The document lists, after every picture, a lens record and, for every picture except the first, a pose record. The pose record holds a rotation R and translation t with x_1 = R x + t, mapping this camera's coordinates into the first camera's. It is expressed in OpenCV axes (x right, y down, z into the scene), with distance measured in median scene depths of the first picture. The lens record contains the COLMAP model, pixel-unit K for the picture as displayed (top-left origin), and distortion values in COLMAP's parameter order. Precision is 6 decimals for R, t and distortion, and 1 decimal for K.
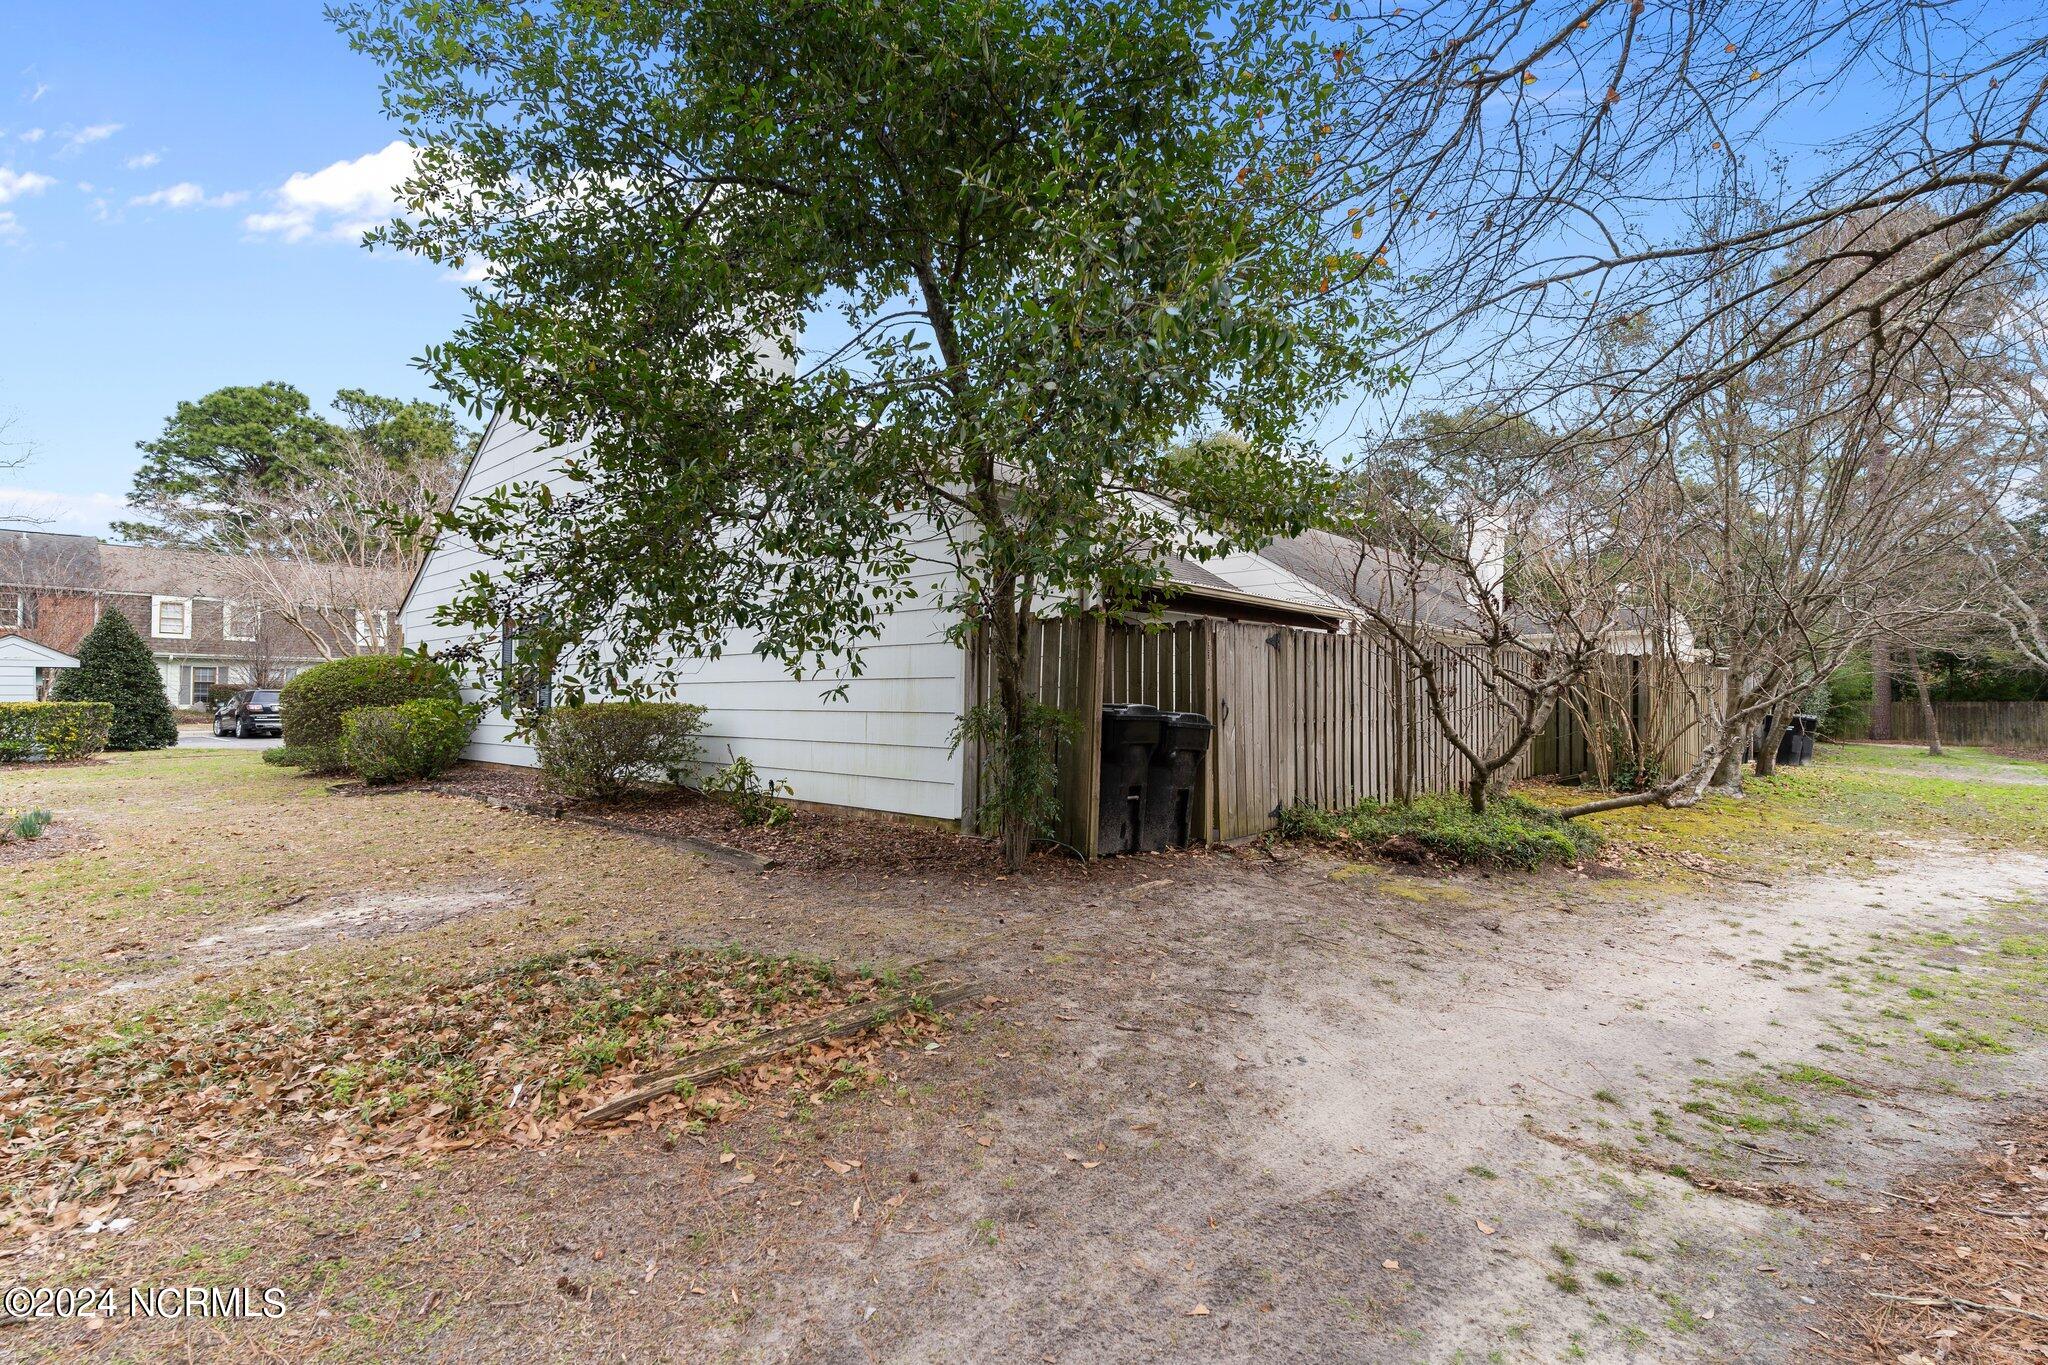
lens RADIAL K [[995.9, 0, 1023.0], [0, 995.9, 648.7], [0, 0, 1]] dist [0.002529, -0.000098]
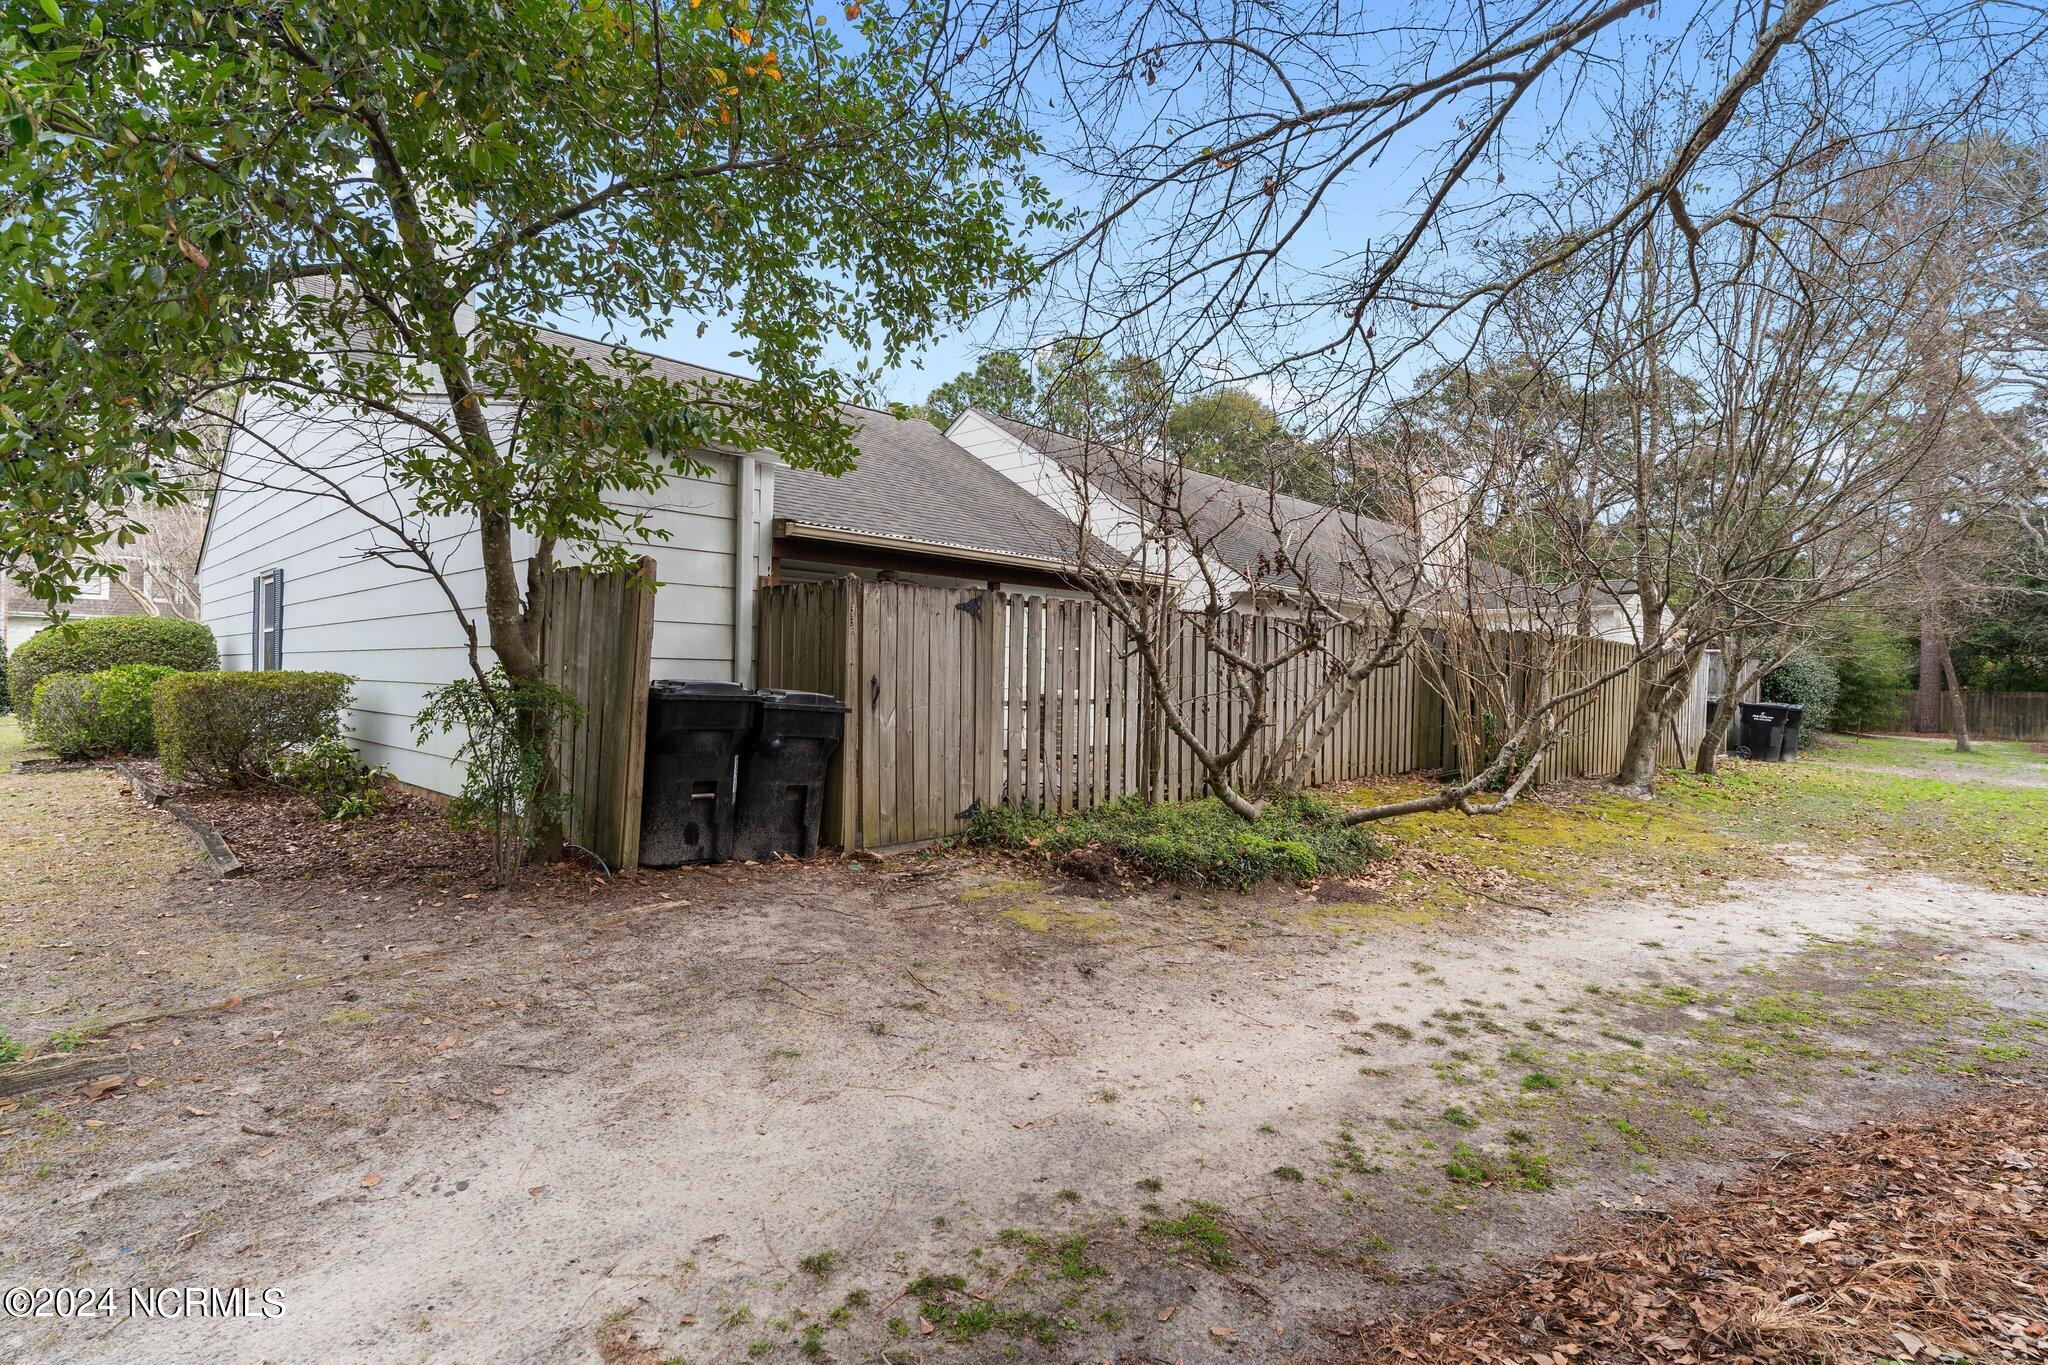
lens RADIAL K [[1061.3, 0, 989.4], [0, 1061.3, 647.1], [0, 0, 1]] dist [0.005046, 0.001005]
pose [[0.999497, 0.012488, -0.029147, 0.330114], [-0.011768, 0.999625, 0.024734, 0.004346], [0.029445, -0.024378, 0.999269, 0.132520]]
